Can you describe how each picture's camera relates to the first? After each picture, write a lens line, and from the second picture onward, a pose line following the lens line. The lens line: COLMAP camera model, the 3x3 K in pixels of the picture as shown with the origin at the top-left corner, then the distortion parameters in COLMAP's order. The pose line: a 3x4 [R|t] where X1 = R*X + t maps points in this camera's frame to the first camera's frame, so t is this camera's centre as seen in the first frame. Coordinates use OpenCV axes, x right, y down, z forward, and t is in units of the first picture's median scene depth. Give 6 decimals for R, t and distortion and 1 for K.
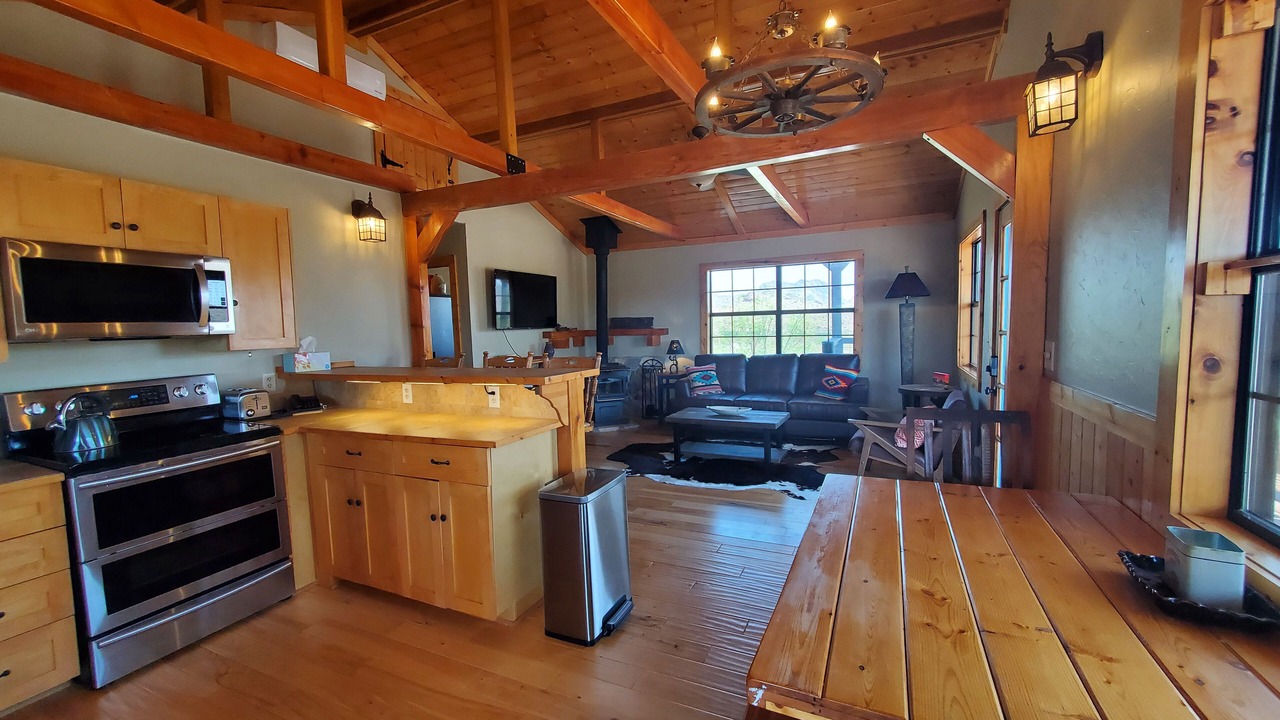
lens RADIAL K [[510.9, 0, 640.0], [0, 510.9, 360.0], [0, 0, 1]] dist [0.000758, -0.000053]
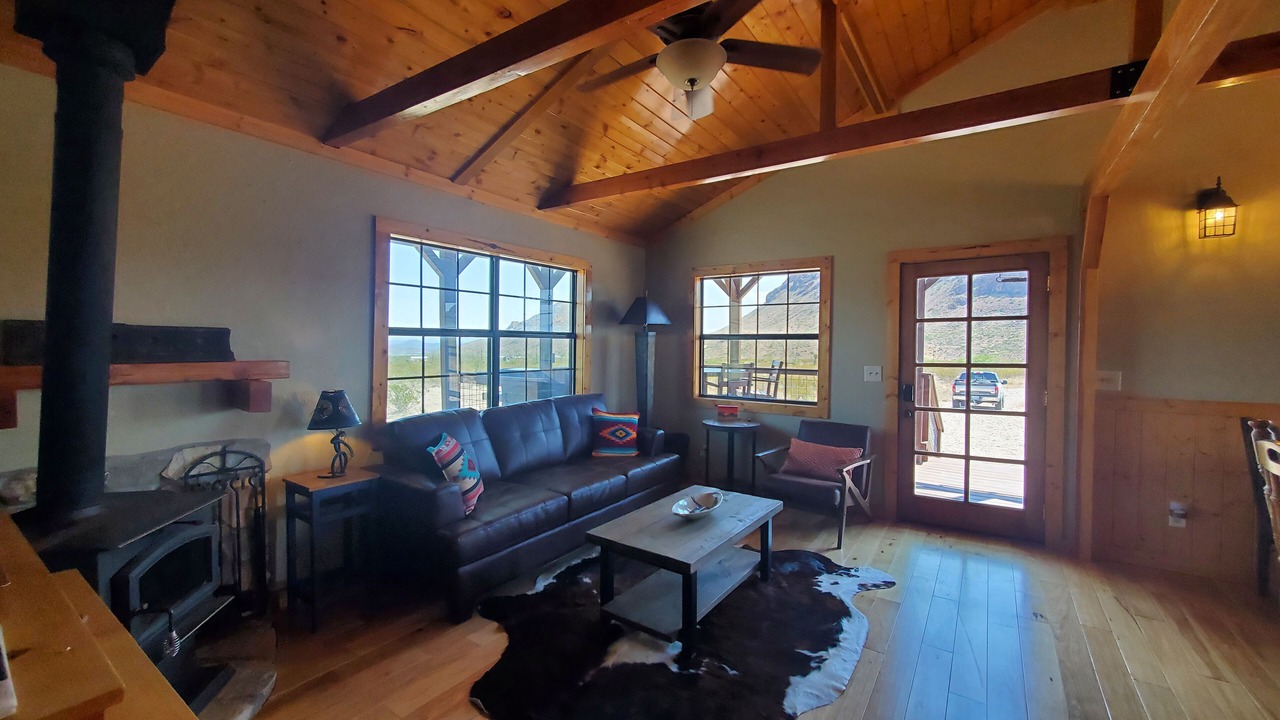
lens RADIAL K [[507.3, 0, 669.5], [0, 507.3, 361.5], [0, 0, 1]] dist [-0.000607, -0.000002]
pose [[0.149481, -0.004918, 0.988752, -0.384168], [0.059702, 0.998208, -0.004060, -0.060798], [-0.986961, 0.059637, 0.149506, 0.953364]]
